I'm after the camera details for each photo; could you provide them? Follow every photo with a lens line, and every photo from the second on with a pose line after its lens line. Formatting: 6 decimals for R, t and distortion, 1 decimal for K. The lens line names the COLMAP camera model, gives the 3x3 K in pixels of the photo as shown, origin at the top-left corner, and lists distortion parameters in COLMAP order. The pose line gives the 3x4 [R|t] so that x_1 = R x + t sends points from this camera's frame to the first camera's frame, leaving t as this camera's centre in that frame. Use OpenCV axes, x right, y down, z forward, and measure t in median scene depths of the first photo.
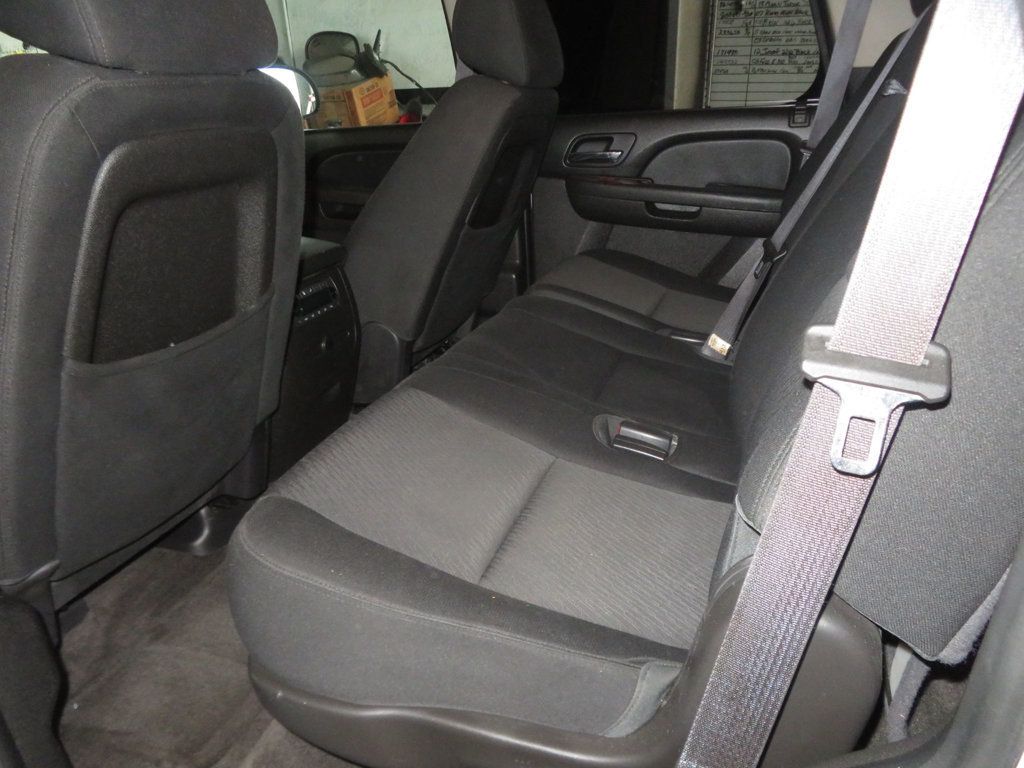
lens RADIAL K [[737.7, 0, 512.2], [0, 737.7, 379.4], [0, 0, 1]] dist [-0.005429, 0.004508]
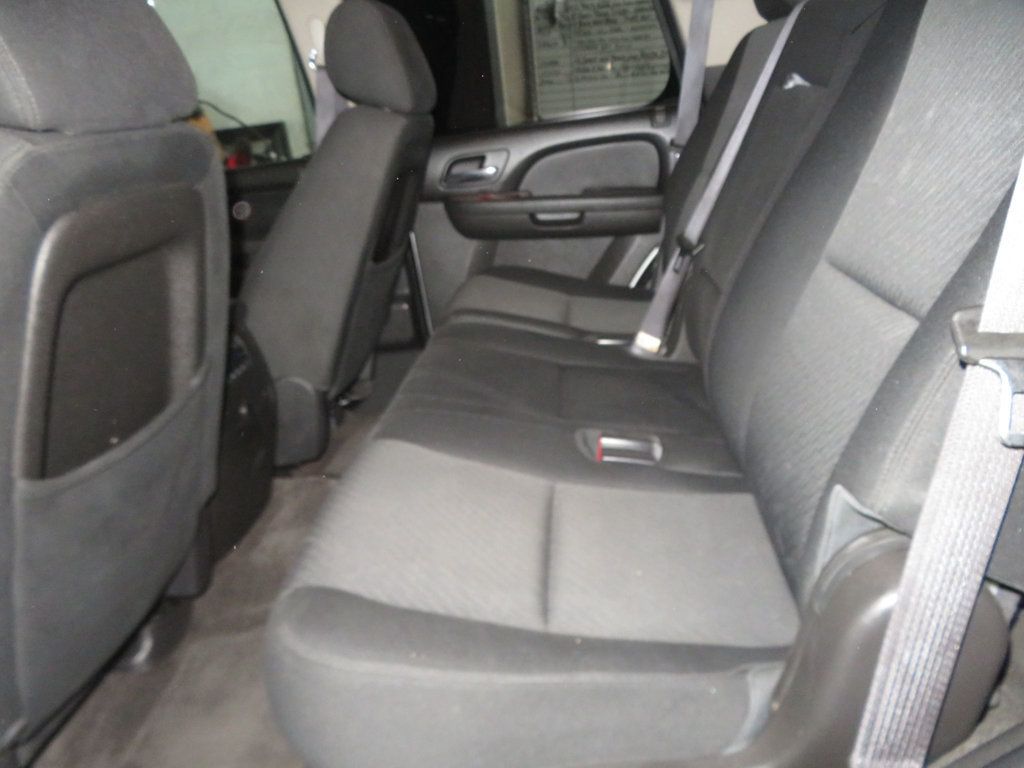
lens RADIAL K [[737.7, 0, 512.2], [0, 737.7, 379.4], [0, 0, 1]] dist [-0.005429, 0.004508]
pose [[0.963223, -0.167684, 0.209963, -0.104360], [0.172801, 0.984938, -0.006129, -0.018298], [-0.205772, 0.042185, 0.977690, 0.031595]]
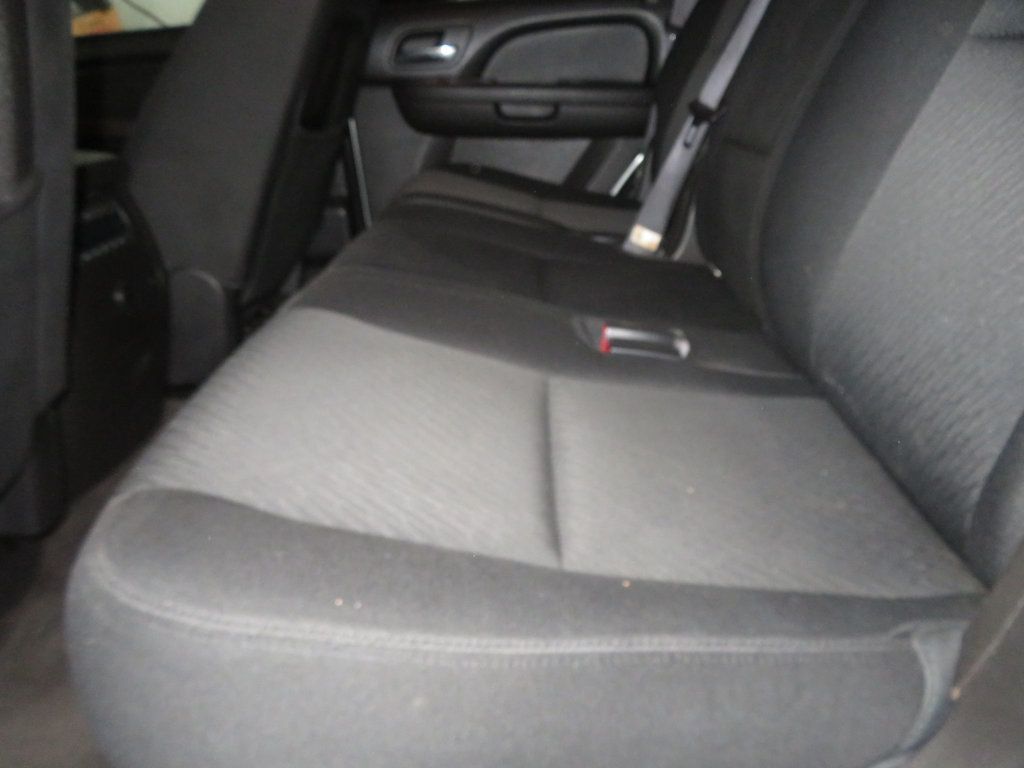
lens RADIAL K [[737.7, 0, 512.2], [0, 737.7, 379.4], [0, 0, 1]] dist [-0.005429, 0.004508]
pose [[0.946956, -0.145506, 0.286535, -0.101706], [0.139279, 0.989357, 0.042114, 0.045621], [-0.289614, 0.000029, 0.957144, 0.206326]]
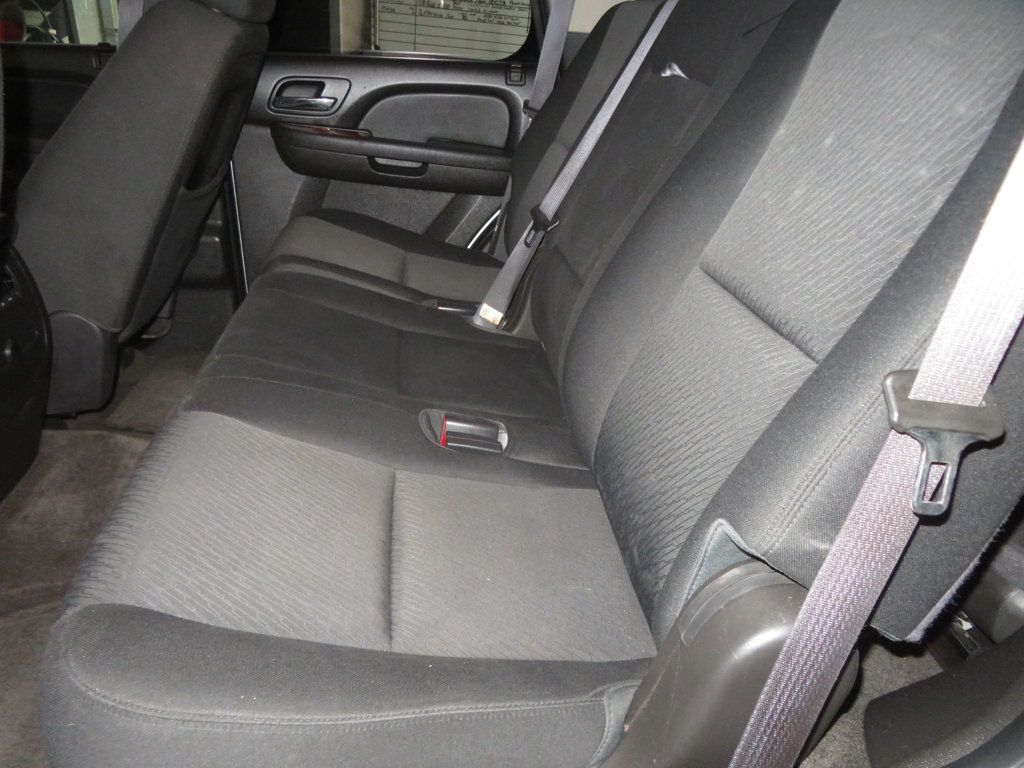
lens RADIAL K [[737.7, 0, 512.2], [0, 737.7, 379.4], [0, 0, 1]] dist [-0.005429, 0.004508]
pose [[0.887206, -0.113789, 0.447122, -0.120399], [0.075905, 0.991903, 0.101815, -0.048974], [-0.455087, -0.056392, 0.888659, 0.086886]]
